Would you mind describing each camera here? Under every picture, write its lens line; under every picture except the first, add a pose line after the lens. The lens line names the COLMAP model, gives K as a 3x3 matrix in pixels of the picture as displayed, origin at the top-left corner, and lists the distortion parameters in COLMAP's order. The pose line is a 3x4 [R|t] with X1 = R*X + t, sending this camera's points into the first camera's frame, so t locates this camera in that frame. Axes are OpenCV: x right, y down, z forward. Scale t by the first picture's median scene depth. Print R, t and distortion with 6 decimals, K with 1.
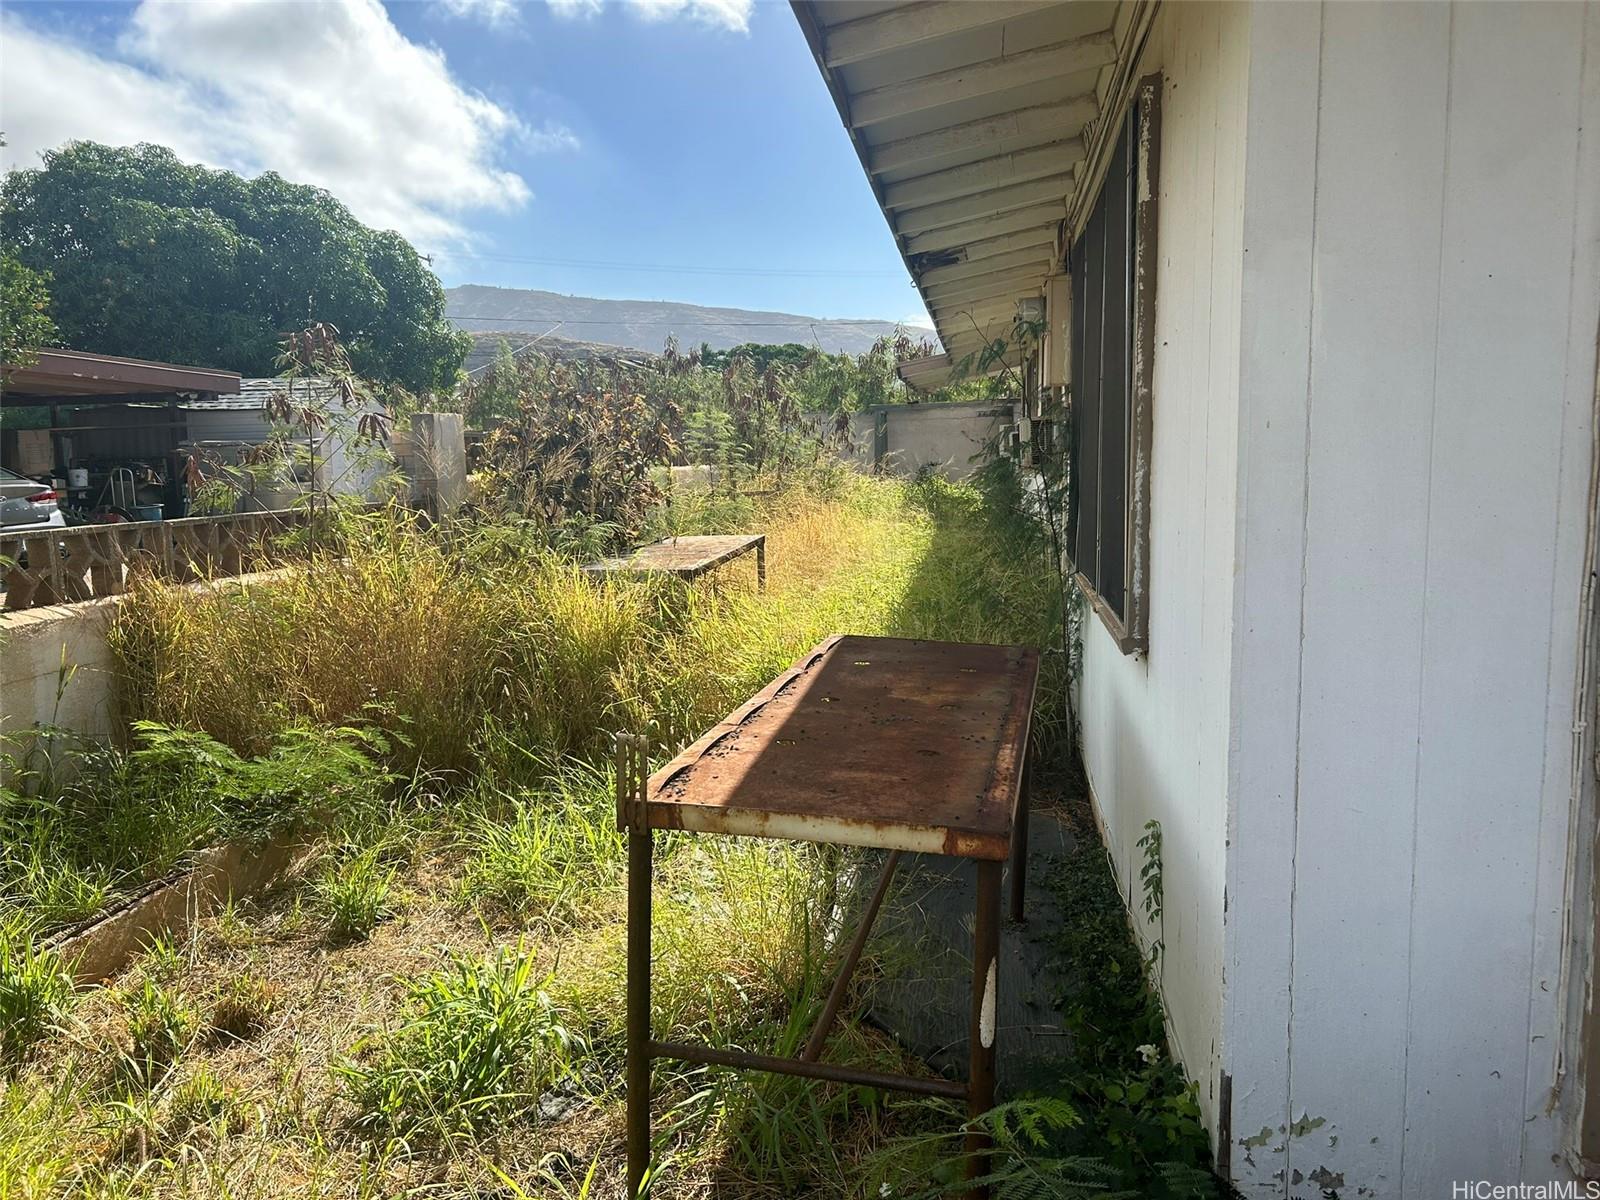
lens RADIAL K [[1204.9, 0, 798.7], [0, 1204.9, 607.9], [0, 0, 1]] dist [0.050096, -0.052009]
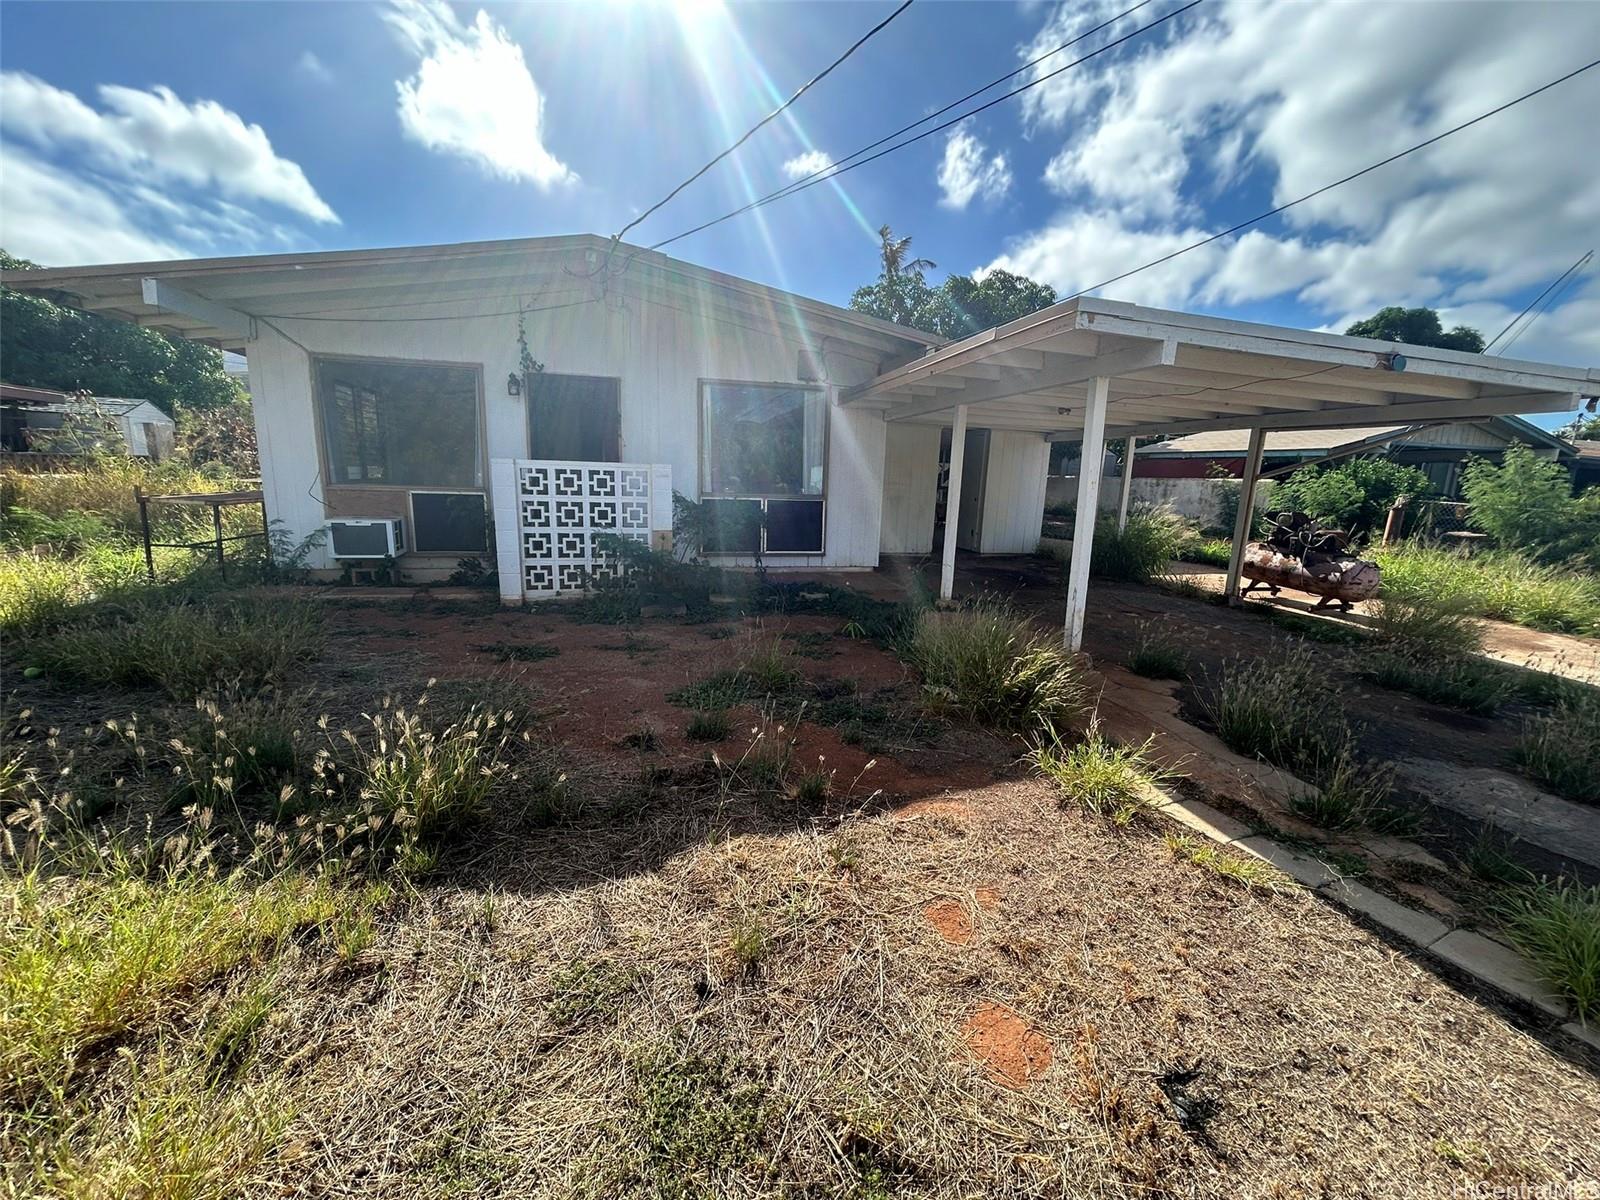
lens RADIAL K [[640.6, 0, 788.2], [0, 640.6, 600.2], [0, 0, 1]] dist [0.002780, 0.000167]
pose [[0.922920, -0.018012, 0.384571, 0.563499], [-0.007979, 0.997795, 0.065883, 0.157849], [-0.384910, -0.063873, 0.920741, -1.110928]]
